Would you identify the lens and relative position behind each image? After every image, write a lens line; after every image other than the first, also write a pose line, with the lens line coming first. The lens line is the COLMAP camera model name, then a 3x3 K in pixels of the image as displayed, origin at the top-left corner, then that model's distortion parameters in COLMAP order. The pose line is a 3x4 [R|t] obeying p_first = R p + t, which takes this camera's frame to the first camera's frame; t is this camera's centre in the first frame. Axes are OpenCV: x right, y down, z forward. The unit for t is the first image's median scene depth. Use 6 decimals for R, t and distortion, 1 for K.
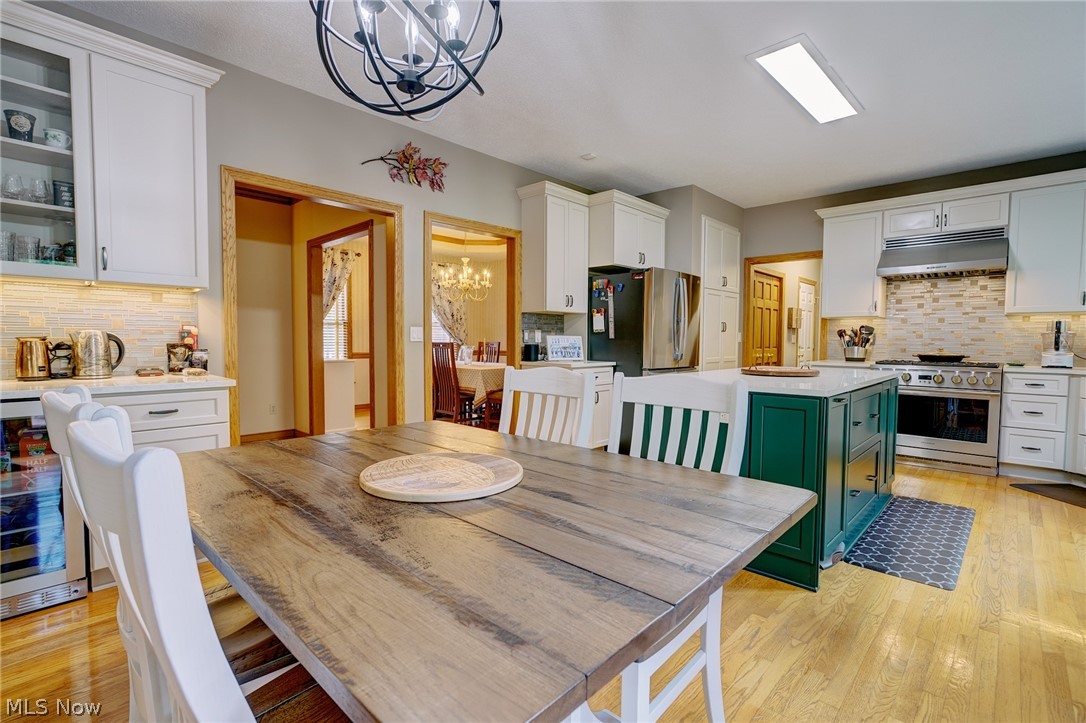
lens RADIAL K [[504.3, 0, 540.2], [0, 504.3, 358.0], [0, 0, 1]] dist [-0.025542, 0.013087]
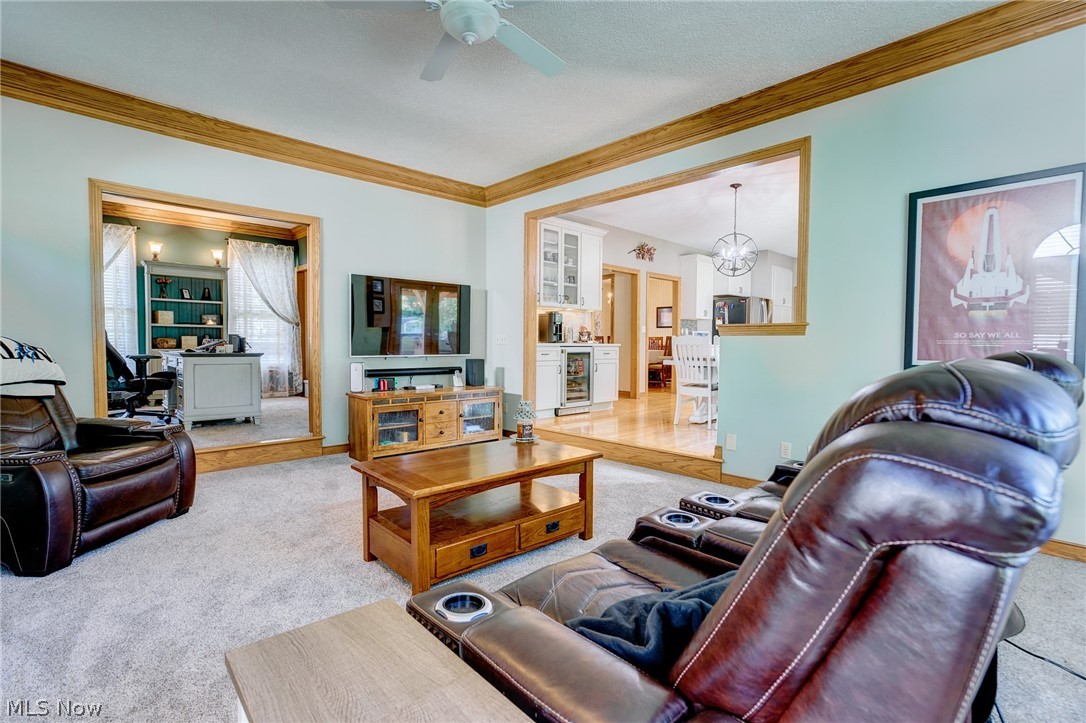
lens RADIAL K [[504.3, 0, 539.6], [0, 504.3, 364.0], [0, 0, 1]] dist [-0.025542, 0.013087]
pose [[0.998582, 0.001943, -0.053196, -0.467031], [-0.001844, 0.999996, 0.001912, 0.078026], [0.053199, -0.001812, 0.998582, -0.946724]]
